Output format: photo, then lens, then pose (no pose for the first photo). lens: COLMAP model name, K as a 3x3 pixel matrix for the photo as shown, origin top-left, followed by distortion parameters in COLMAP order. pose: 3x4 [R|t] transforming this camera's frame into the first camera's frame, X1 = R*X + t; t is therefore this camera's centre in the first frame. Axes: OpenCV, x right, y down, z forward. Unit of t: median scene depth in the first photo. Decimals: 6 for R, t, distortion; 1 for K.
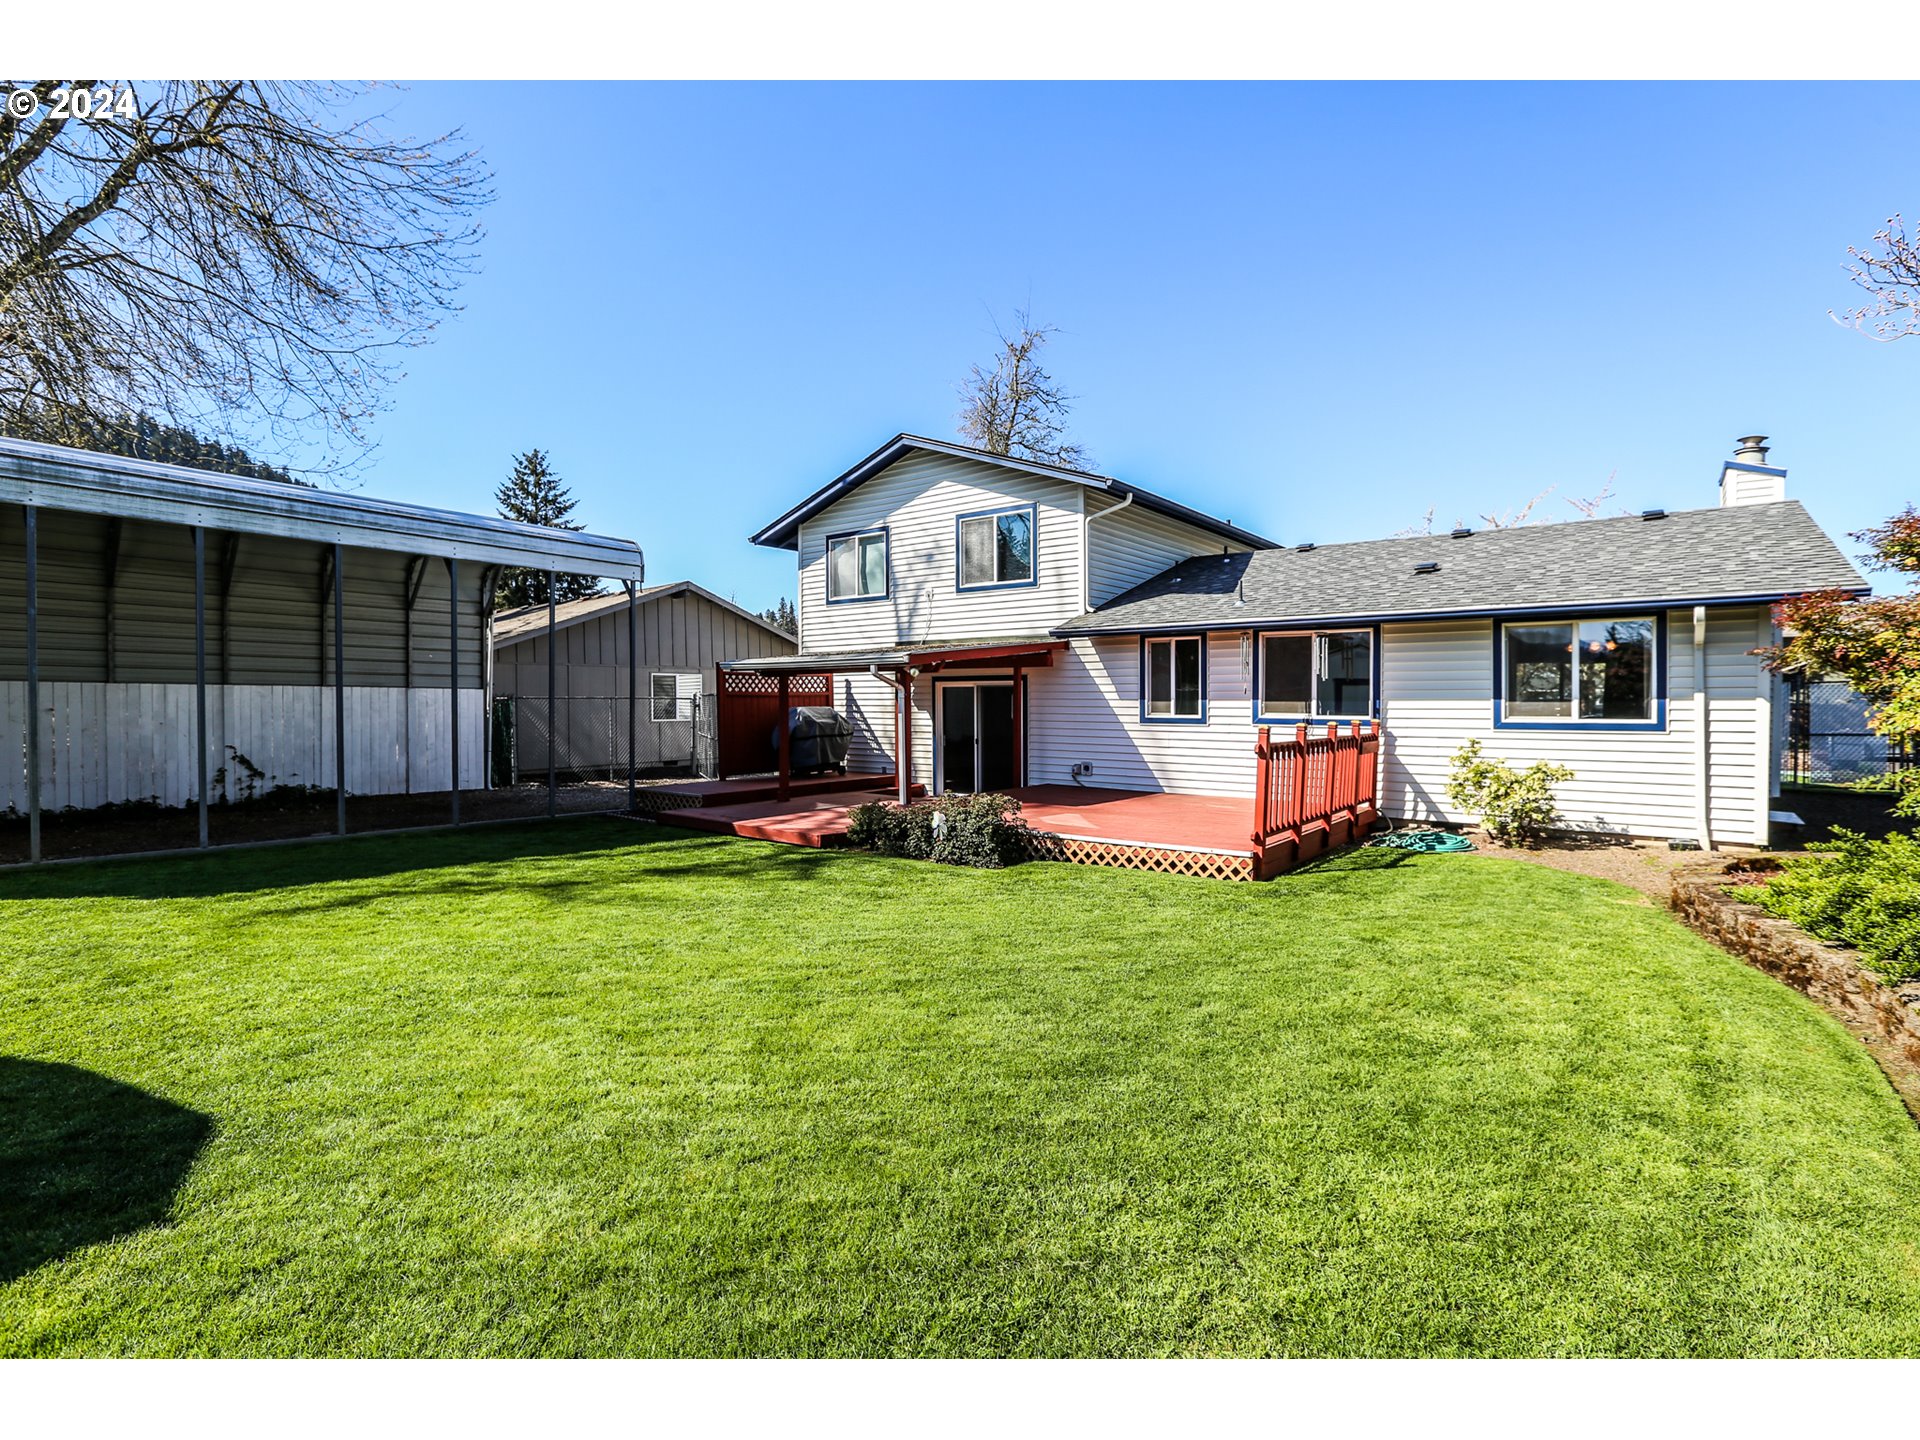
lens RADIAL K [[889.3, 0, 1007.3], [0, 889.3, 713.0], [0, 0, 1]] dist [-0.040234, 0.020215]
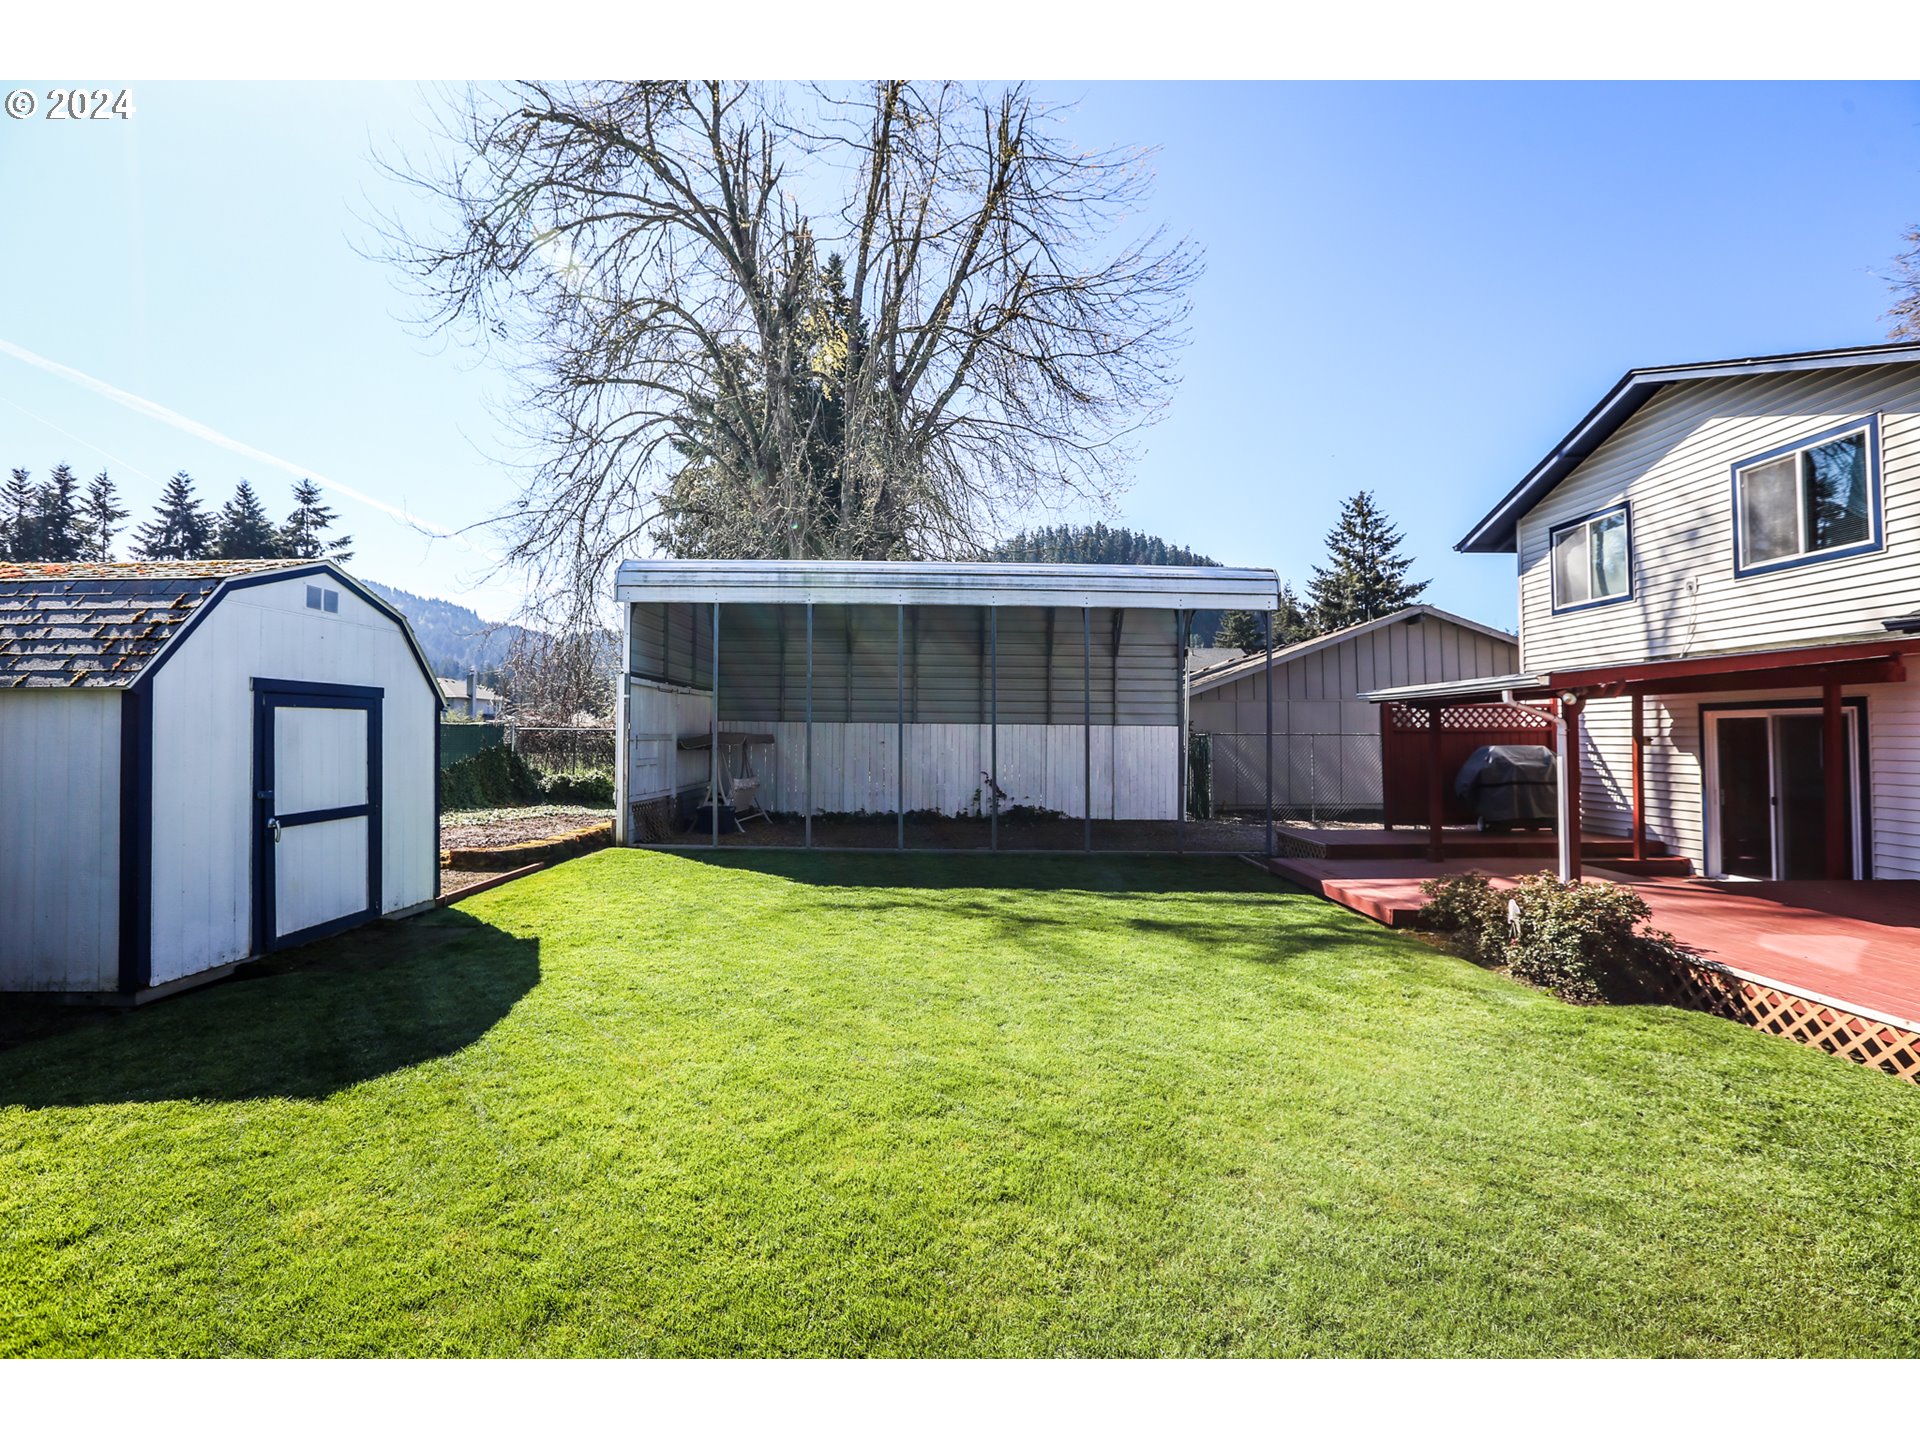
lens RADIAL K [[906.2, 0, 960.0], [0, 906.2, 720.0], [0, 0, 1]] dist [-0.057898, 0.023700]
pose [[0.606664, -0.012404, -0.794862, 0.114260], [-0.013924, 0.999559, -0.026225, -0.002333], [0.794837, 0.026978, 0.606223, 0.130550]]
